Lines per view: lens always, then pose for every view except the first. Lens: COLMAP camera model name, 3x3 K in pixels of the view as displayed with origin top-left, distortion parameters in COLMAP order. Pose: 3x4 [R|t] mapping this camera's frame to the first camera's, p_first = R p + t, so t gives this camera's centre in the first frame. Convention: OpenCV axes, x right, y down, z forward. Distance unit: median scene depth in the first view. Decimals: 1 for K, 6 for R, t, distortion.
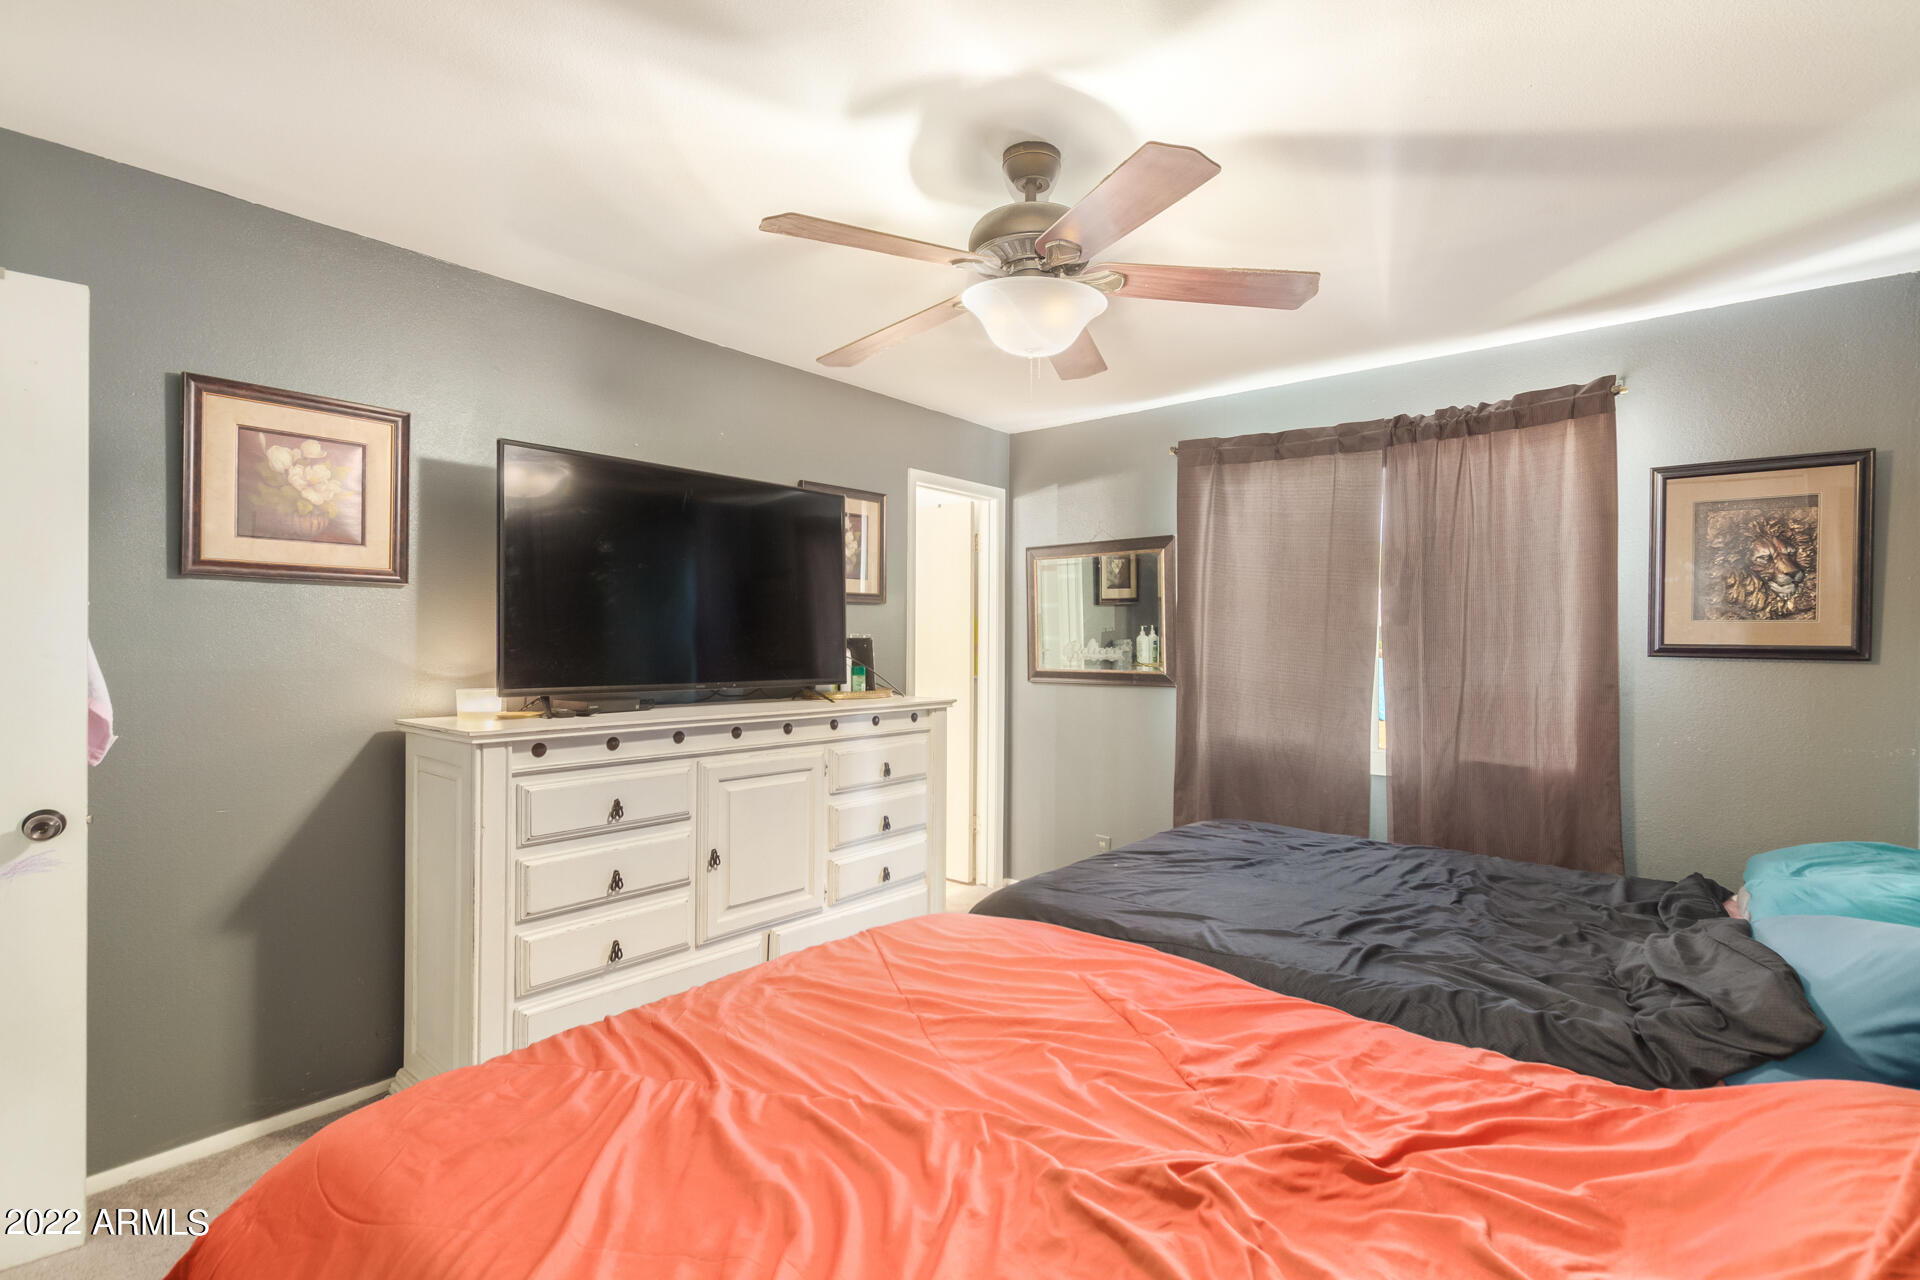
lens RADIAL K [[918.6, 0, 946.9], [0, 918.6, 640.1], [0, 0, 1]] dist [-0.004595, -0.001554]
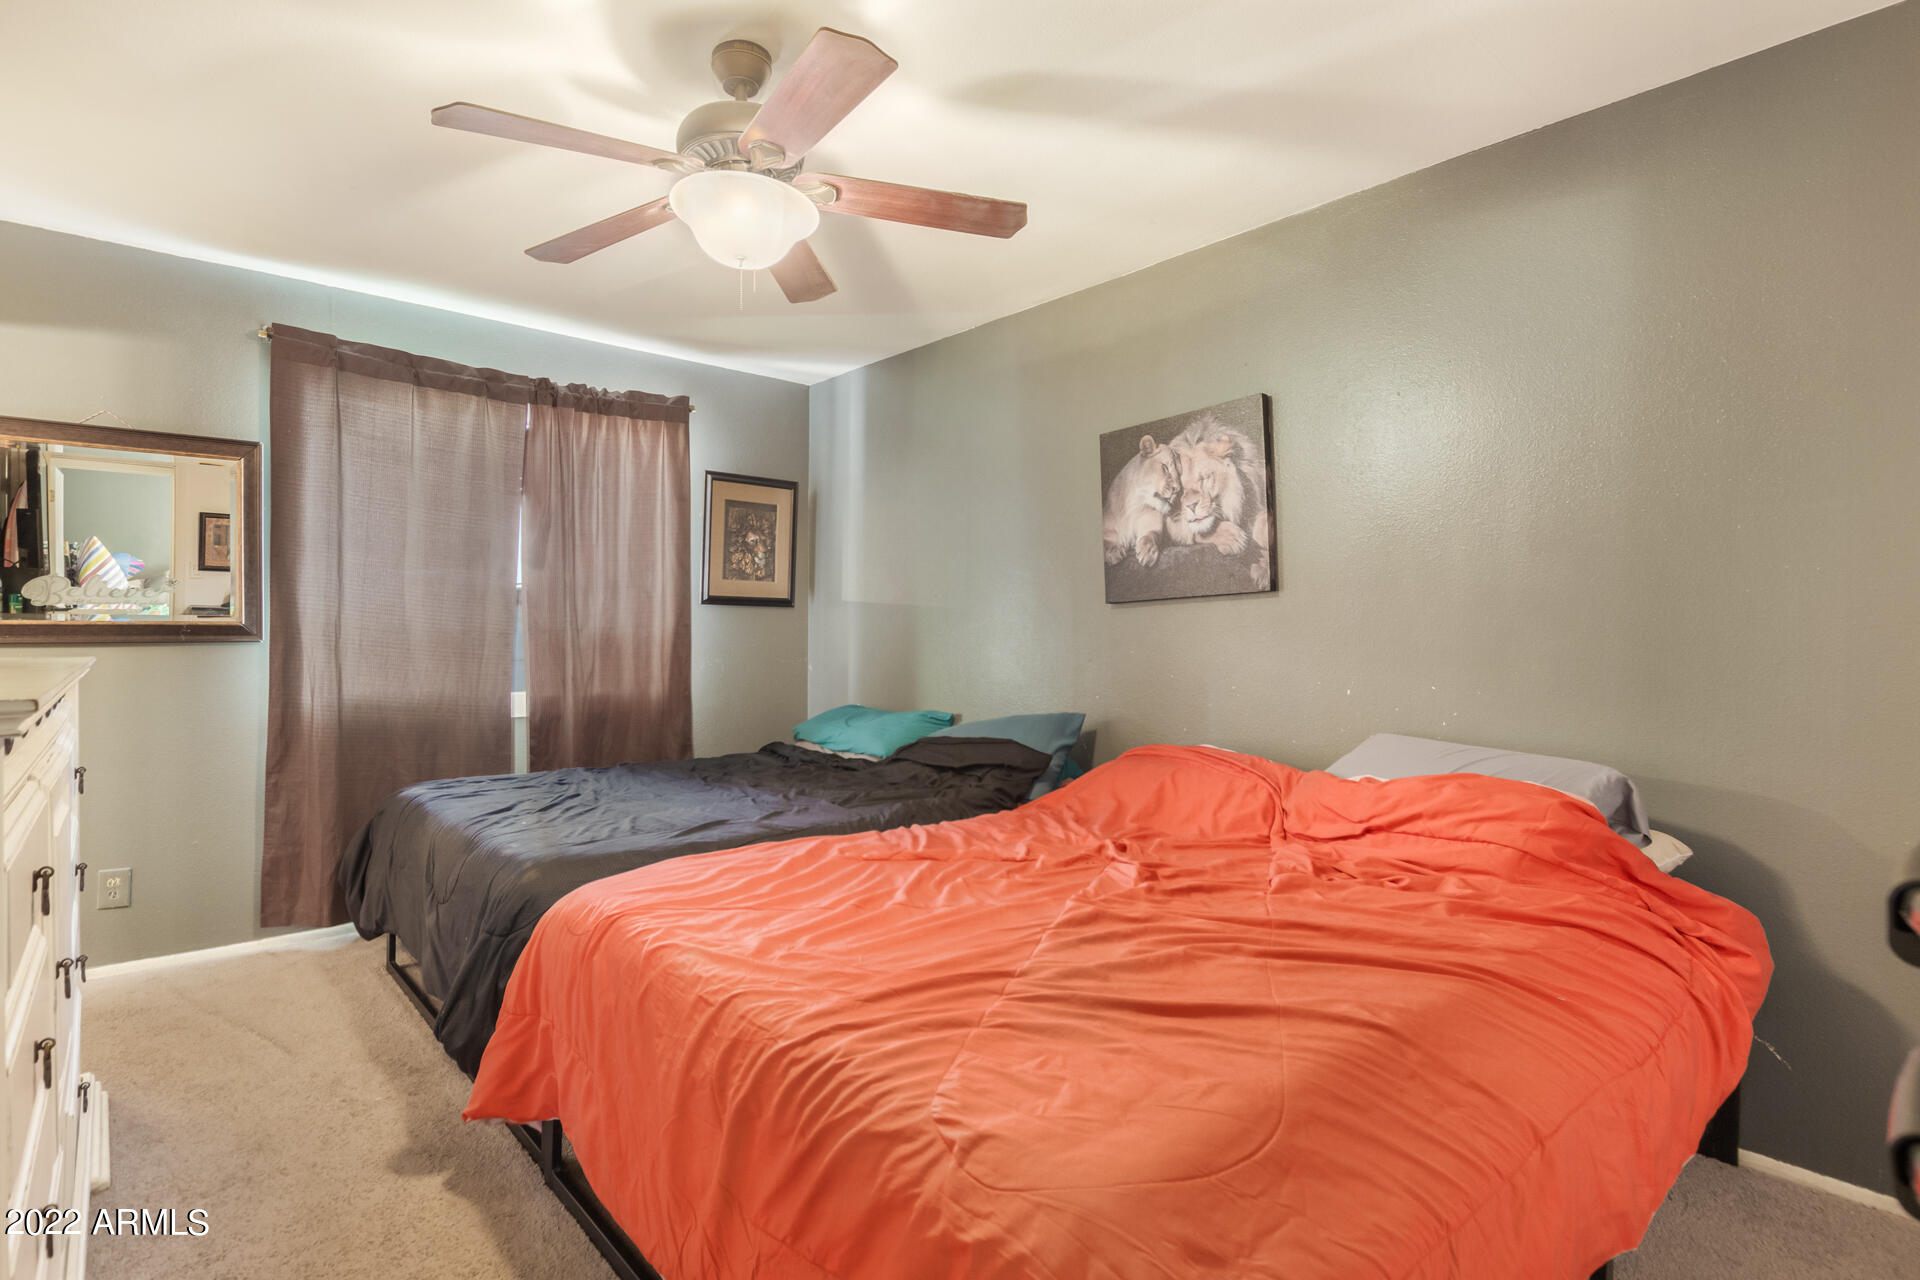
lens RADIAL K [[918.6, 0, 946.5], [0, 918.6, 636.7], [0, 0, 1]] dist [-0.004595, -0.001554]
pose [[0.141618, -0.011773, 0.989851, -0.547124], [0.000492, 0.999930, 0.011822, 0.048582], [-0.989921, -0.001187, 0.141614, 0.413130]]
